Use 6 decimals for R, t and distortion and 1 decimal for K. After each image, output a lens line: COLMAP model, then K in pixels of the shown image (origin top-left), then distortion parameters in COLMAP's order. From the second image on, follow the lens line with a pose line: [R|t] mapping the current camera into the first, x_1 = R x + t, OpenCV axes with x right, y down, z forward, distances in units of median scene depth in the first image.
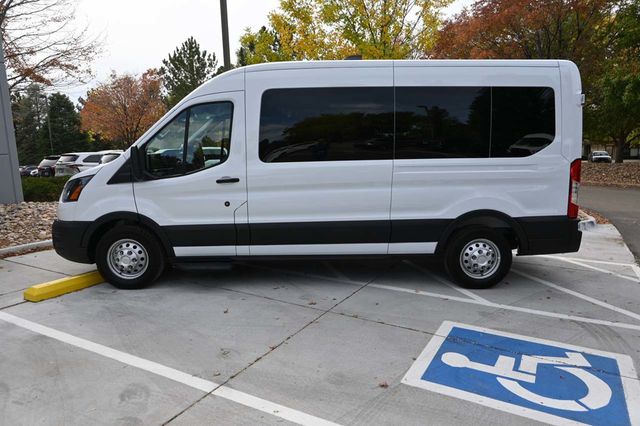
lens RADIAL K [[434.0, 0, 317.4], [0, 434.0, 211.9], [0, 0, 1]] dist [-0.005780, -0.002304]
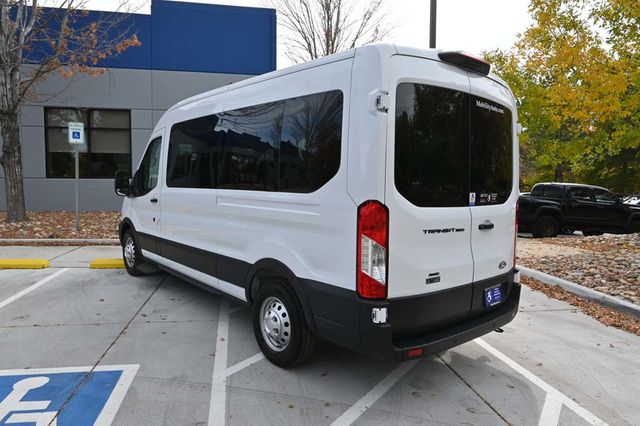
lens RADIAL K [[434.0, 0, 325.1], [0, 434.0, 212.8], [0, 0, 1]] dist [-0.005780, -0.002304]
pose [[0.647409, 0.085124, -0.757374, 1.054221], [-0.143890, 0.989523, -0.011782, -0.093254], [0.748436, 0.116607, 0.652875, 0.582521]]
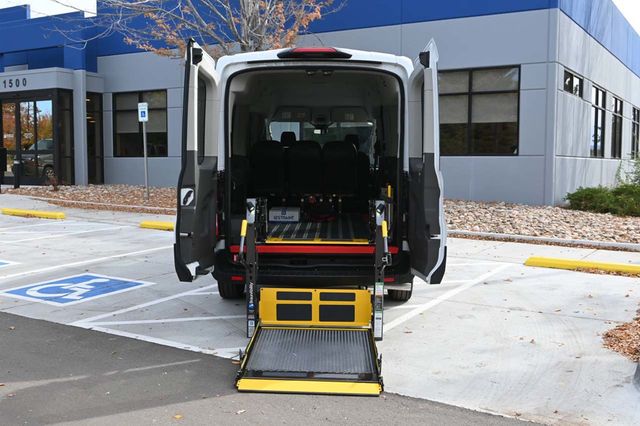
lens RADIAL K [[672.8, 0, 321.9], [0, 672.8, 210.1], [0, 0, 1]] dist [0.021715, 0.000000]
pose [[-0.017539, 0.096734, -0.995156, 1.722757], [-0.153766, 0.983207, 0.098283, -0.195918], [0.987952, 0.154745, -0.002370, 1.270616]]
